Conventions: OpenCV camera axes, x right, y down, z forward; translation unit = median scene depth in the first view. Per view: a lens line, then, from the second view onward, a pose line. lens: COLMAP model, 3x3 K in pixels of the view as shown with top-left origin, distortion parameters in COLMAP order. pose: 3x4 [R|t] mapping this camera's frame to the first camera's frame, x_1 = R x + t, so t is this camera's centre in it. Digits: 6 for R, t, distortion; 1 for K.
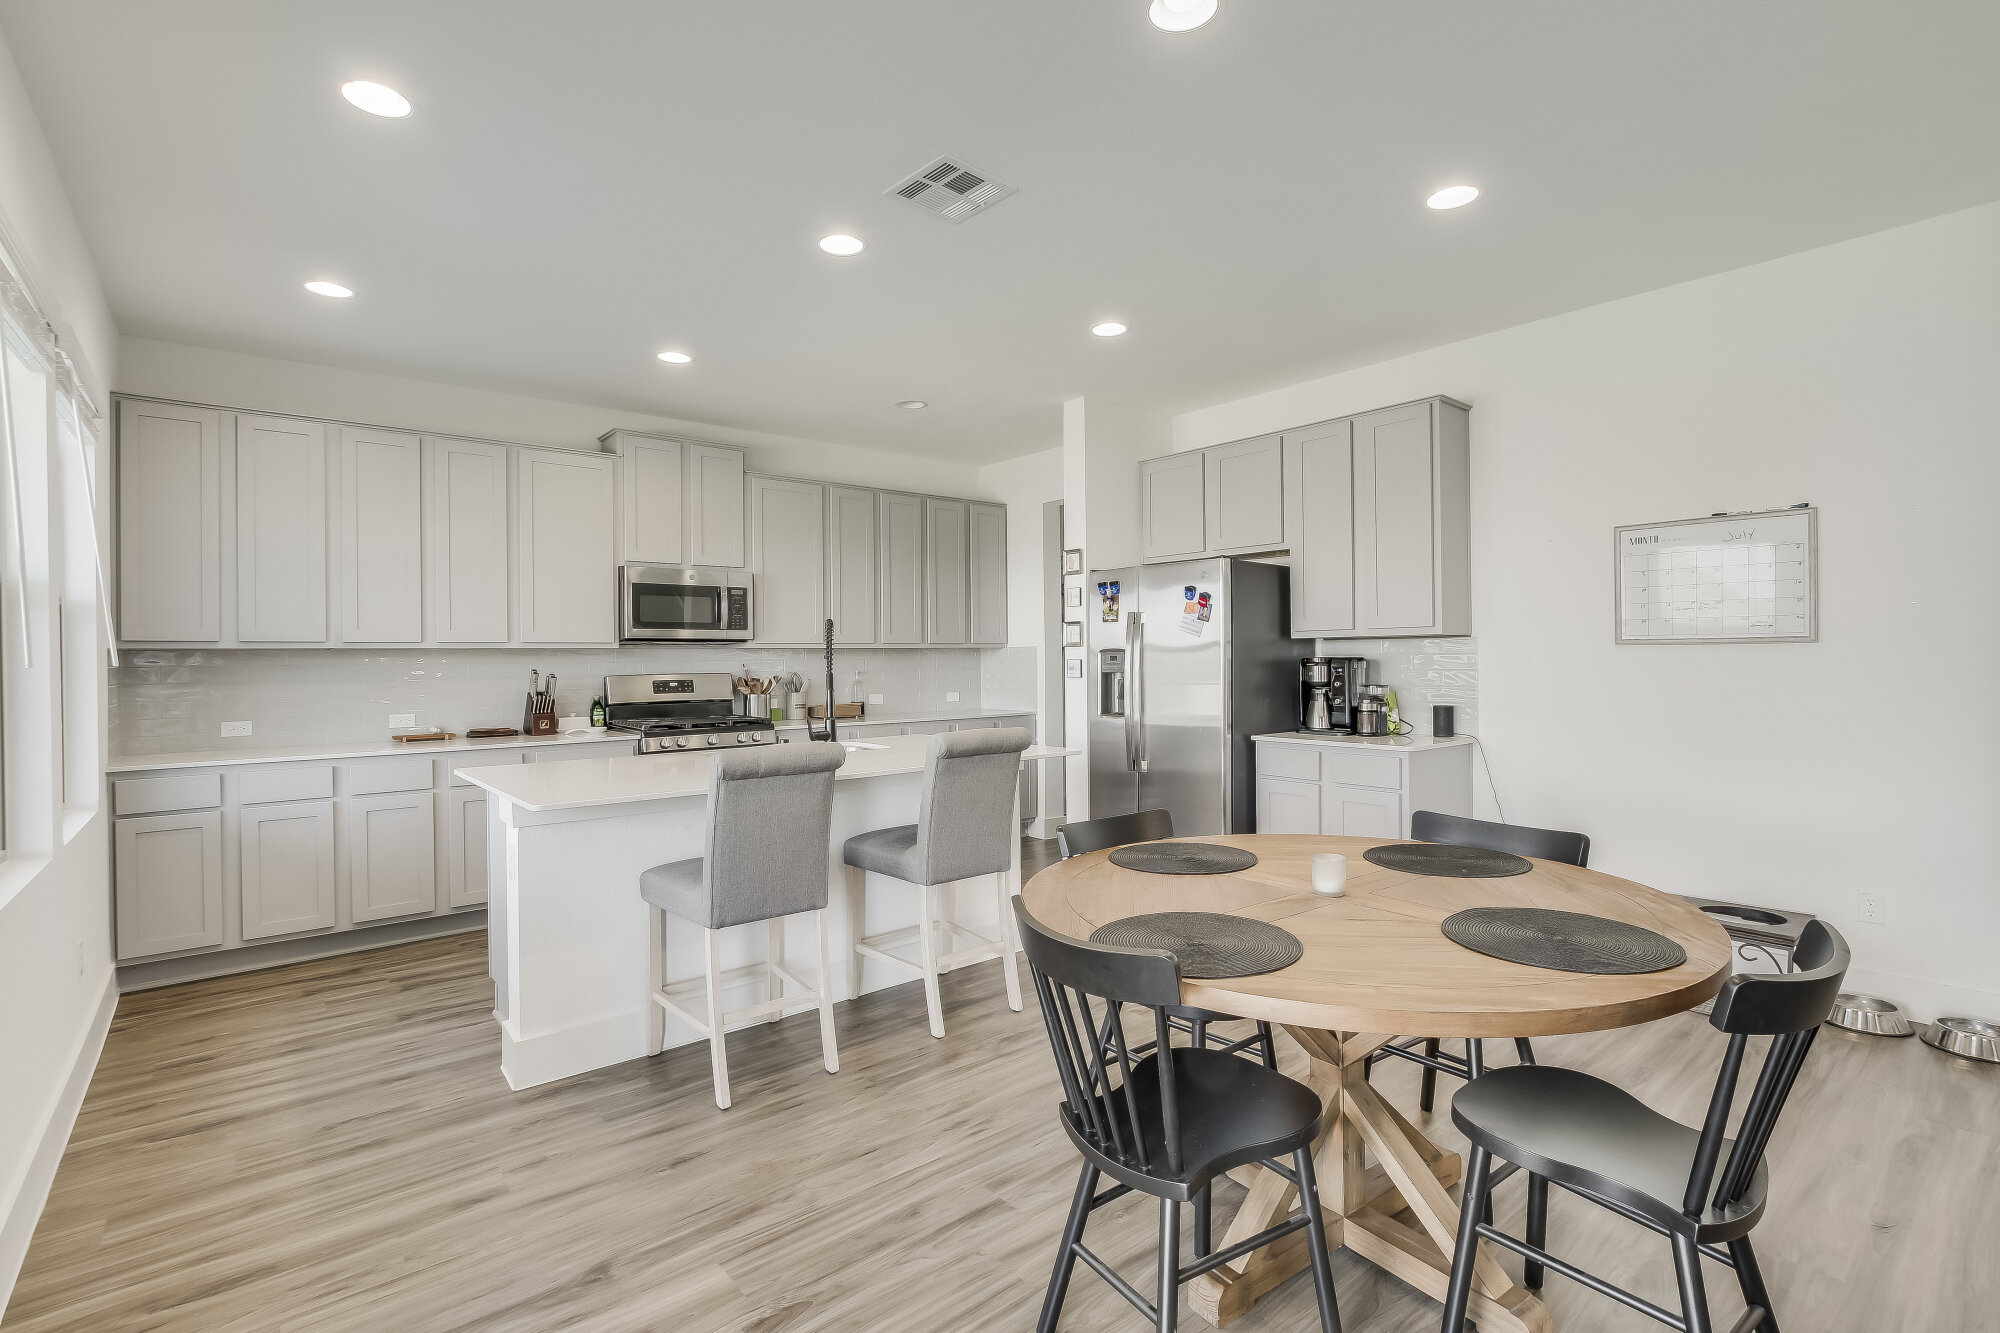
lens RADIAL K [[917.6, 0, 987.2], [0, 917.6, 658.2], [0, 0, 1]] dist [-0.014927, 0.005215]
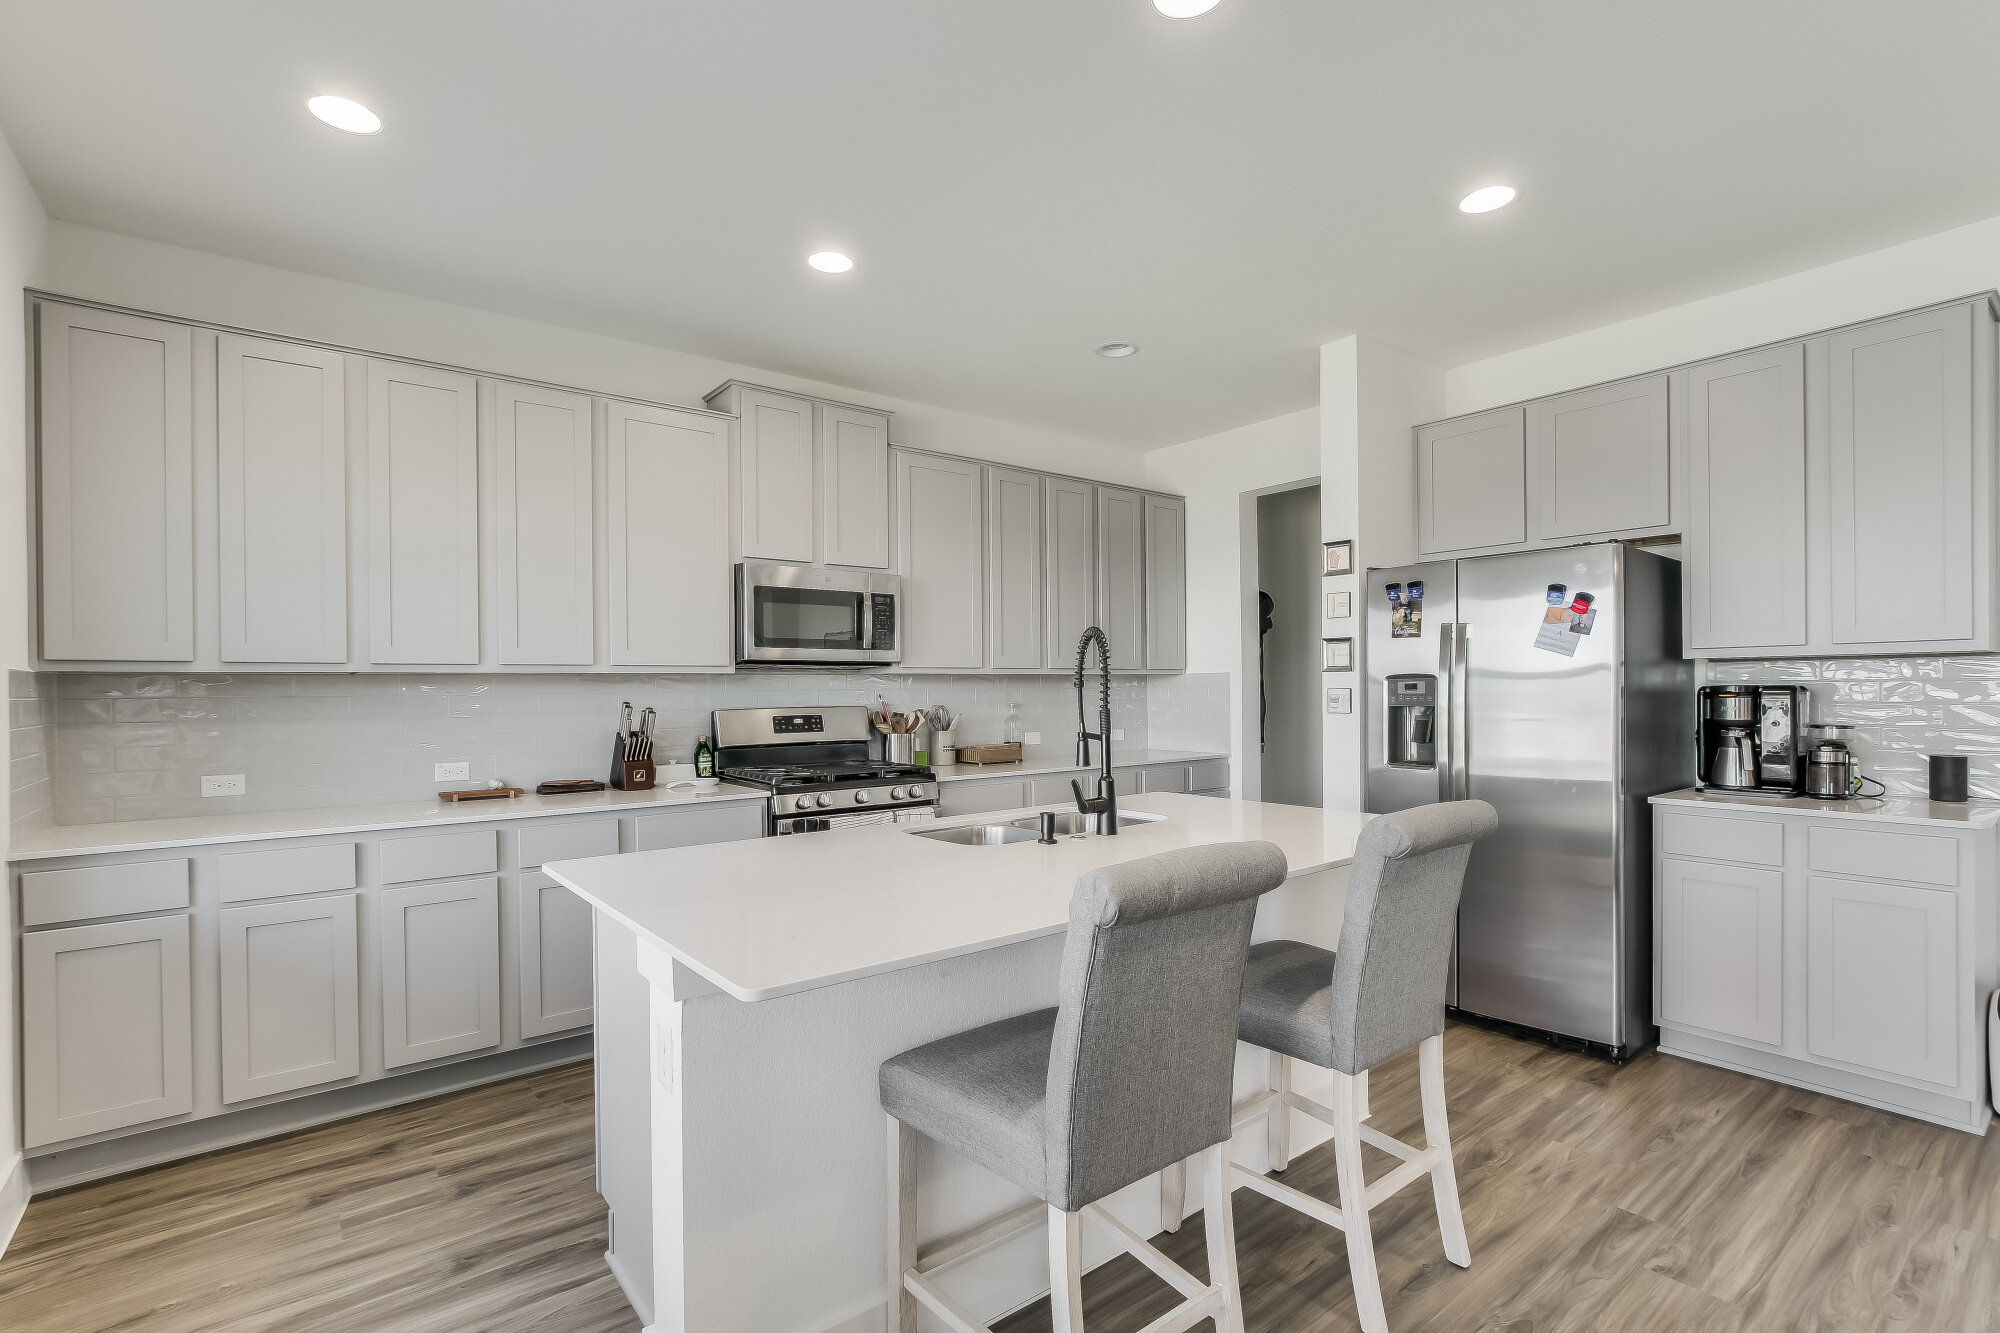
lens RADIAL K [[917.6, 0, 993.2], [0, 917.6, 692.3], [0, 0, 1]] dist [-0.014927, 0.005215]
pose [[0.999711, 0.000637, -0.024023, -0.193181], [-0.000537, 0.999991, 0.004134, 0.001813], [0.024025, -0.004120, 0.999703, 0.284567]]
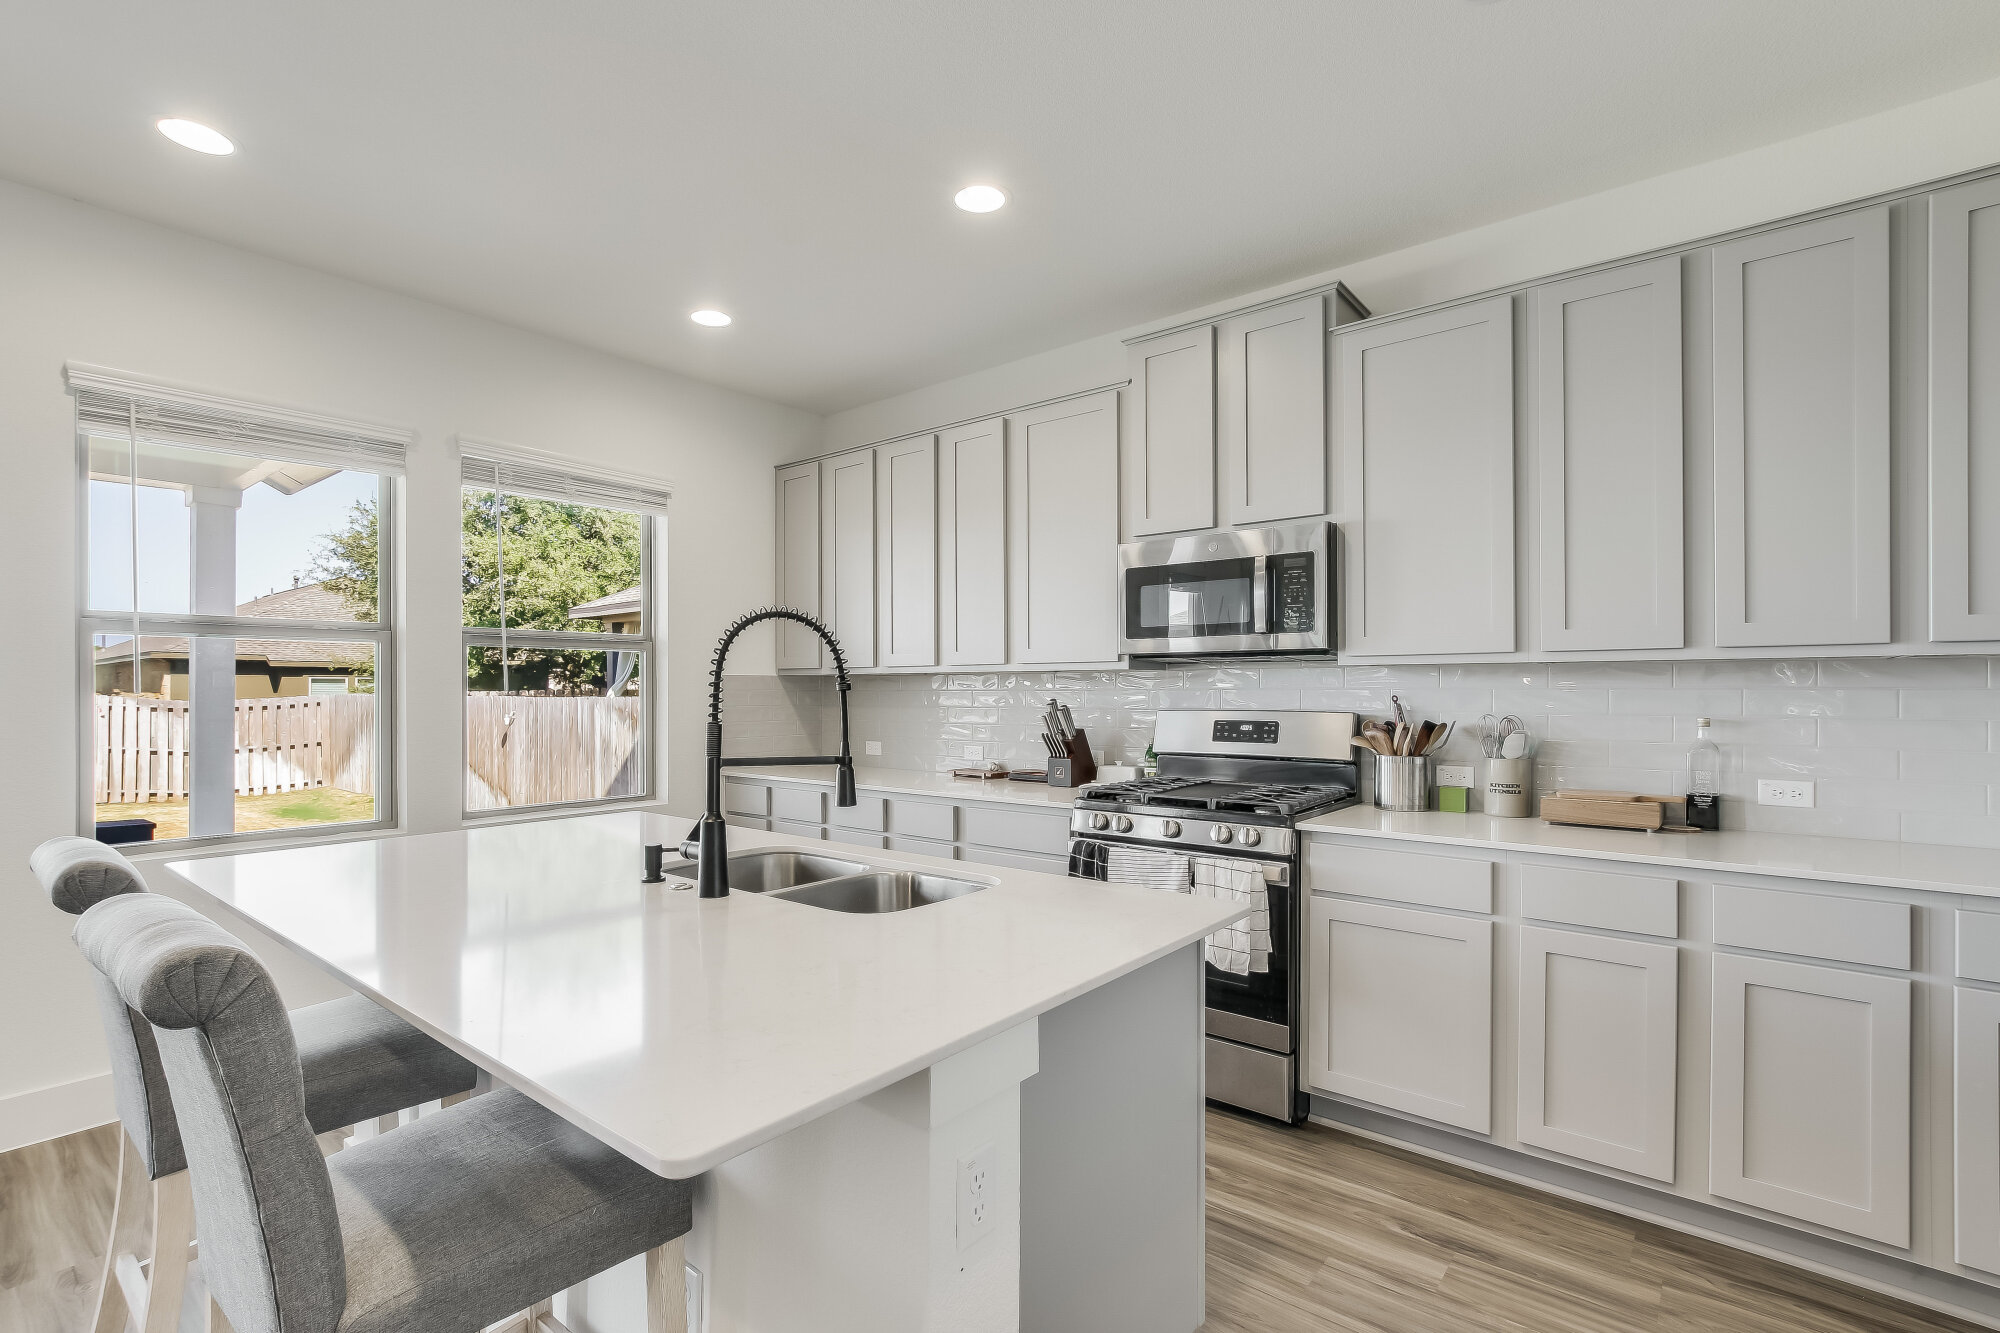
lens RADIAL K [[917.4, 0, 1005.6], [0, 917.4, 692.3], [0, 0, 1]] dist [-0.014856, 0.003806]
pose [[0.207802, 0.014060, -0.978070, 0.260276], [0.002039, 0.999888, 0.014807, -0.004847], [0.978169, -0.005071, 0.207750, 0.860634]]
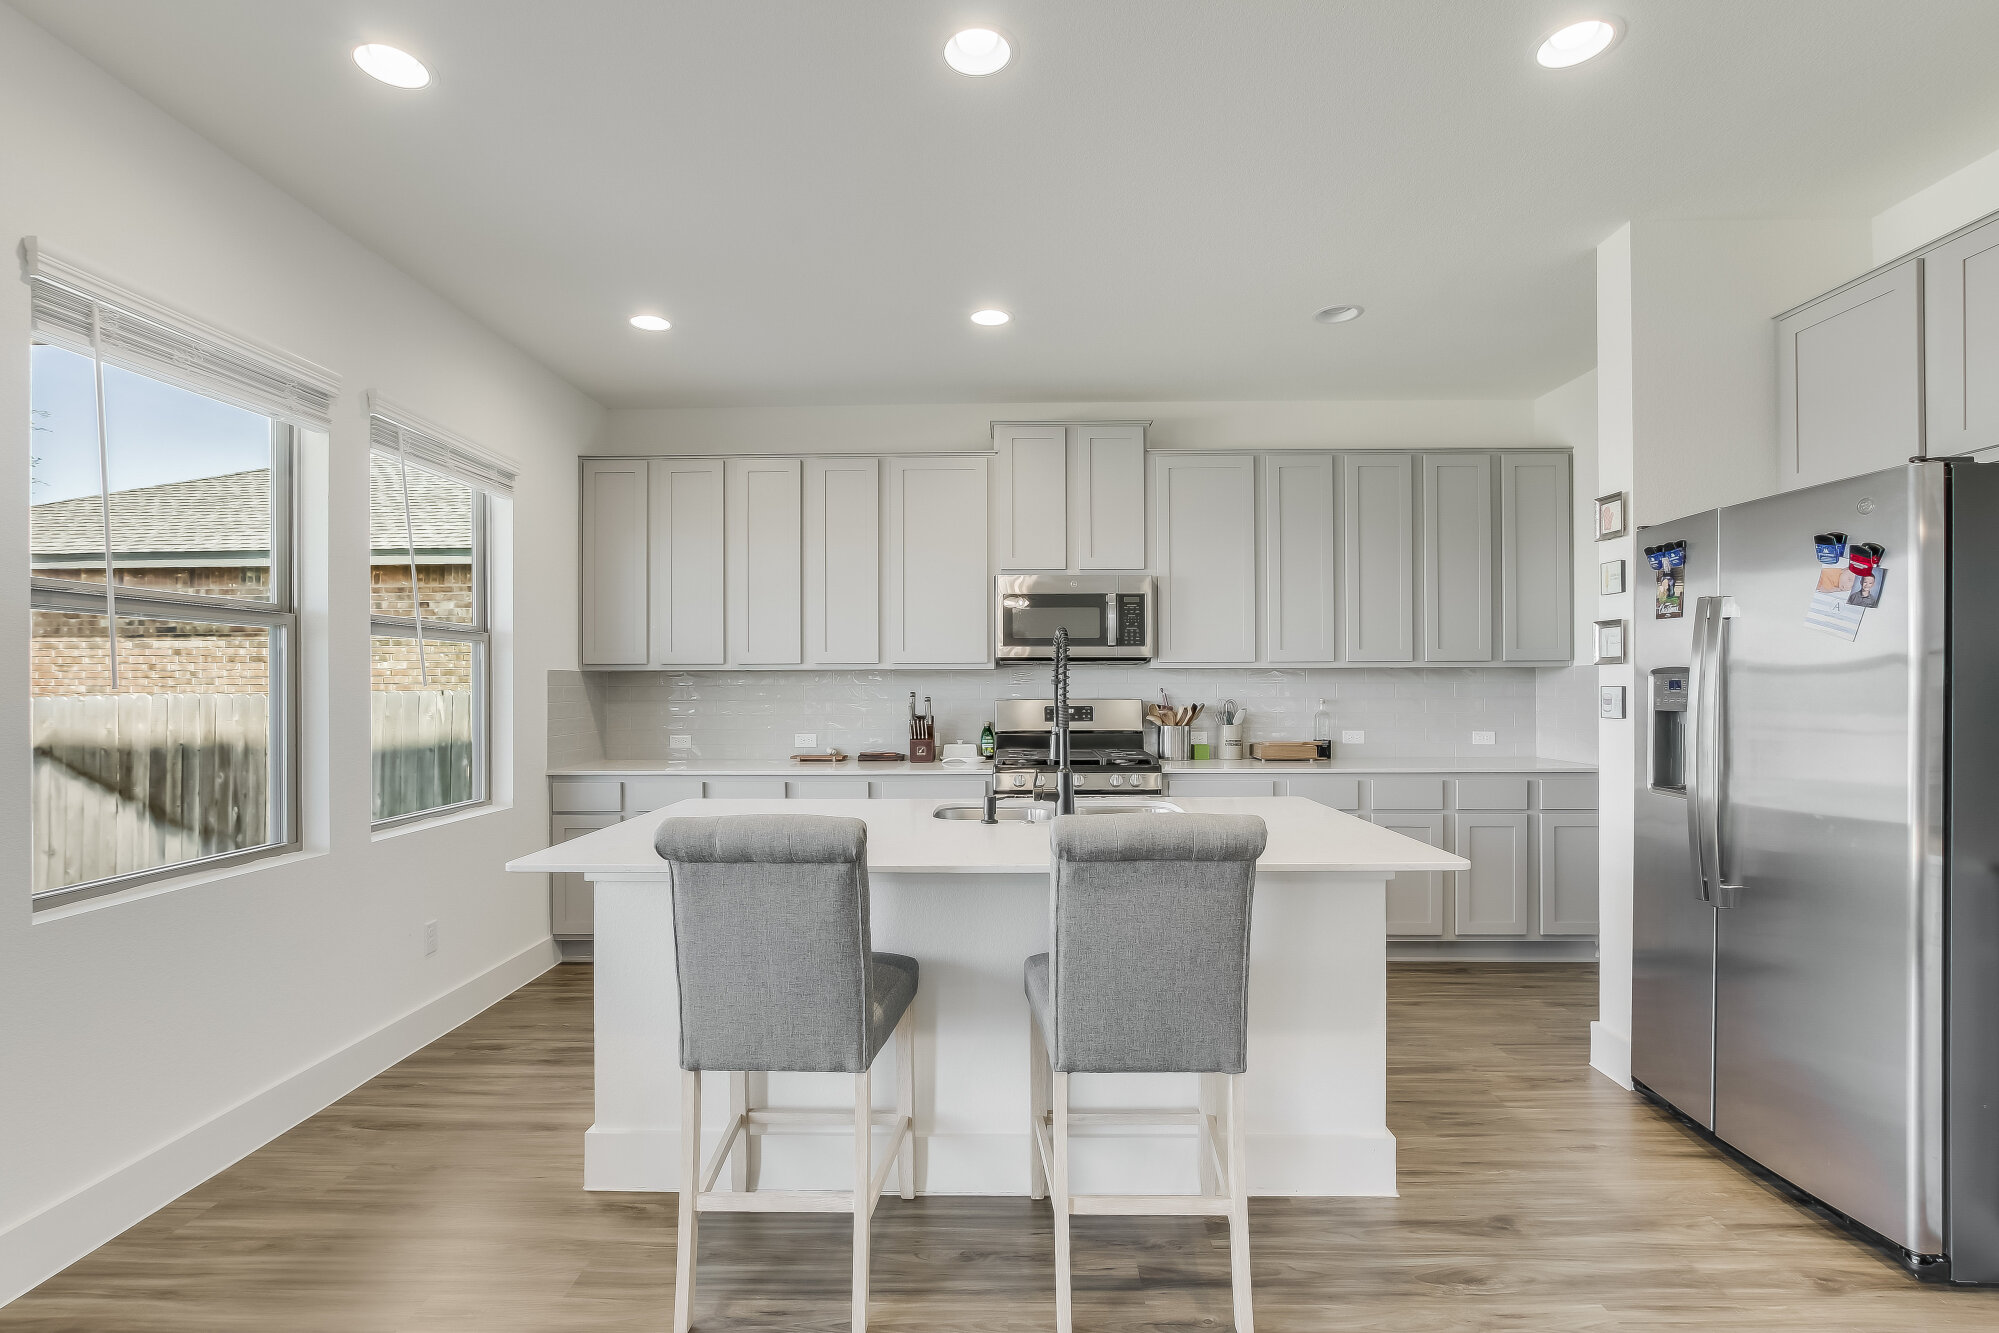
lens RADIAL K [[916.9, 0, 1001.1], [0, 916.9, 680.8], [0, 0, 1]] dist [-0.014856, 0.003806]
pose [[0.763173, 0.005226, -0.646173, 0.196175], [-0.004225, 0.999986, 0.003098, -0.002593], [0.646180, 0.000365, 0.763185, 0.363331]]
